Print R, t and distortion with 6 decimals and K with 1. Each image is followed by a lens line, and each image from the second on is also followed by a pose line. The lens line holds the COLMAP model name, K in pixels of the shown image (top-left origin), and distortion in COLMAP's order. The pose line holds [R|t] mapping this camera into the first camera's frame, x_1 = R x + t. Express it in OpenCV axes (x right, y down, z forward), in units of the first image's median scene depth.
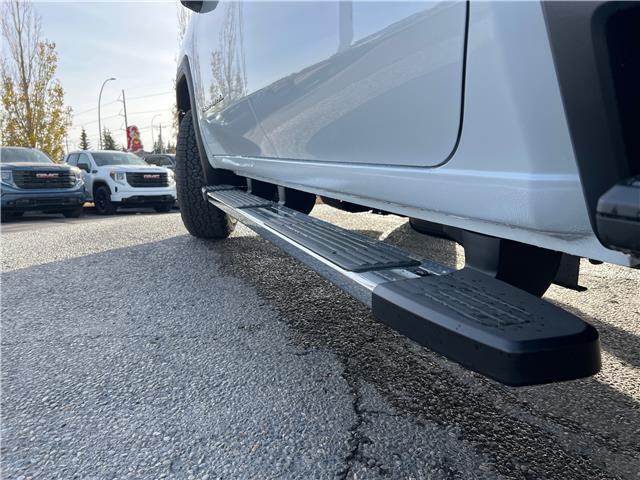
lens RADIAL K [[484.5, 0, 318.0], [0, 484.5, 236.8], [0, 0, 1]] dist [0.059898, -0.070832]
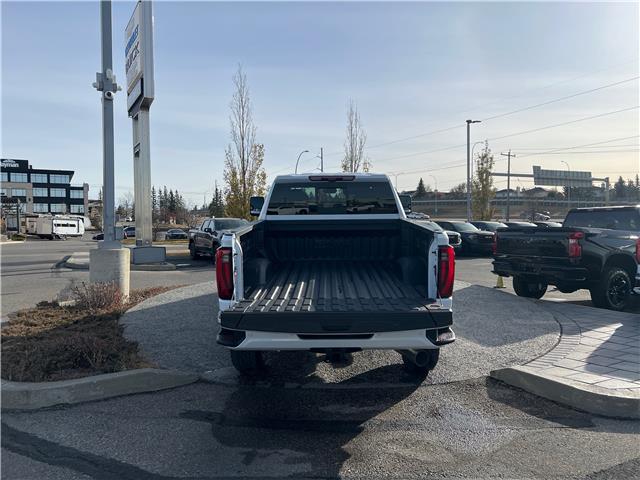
lens RADIAL K [[484.5, 0, 323.7], [0, 484.5, 239.6], [0, 0, 1]] dist [0.059898, -0.070832]
pose [[0.930357, 0.035537, -0.364930, 0.191093], [-0.064481, 0.995638, -0.067431, -0.017330], [0.360942, 0.086266, 0.928590, -0.292021]]
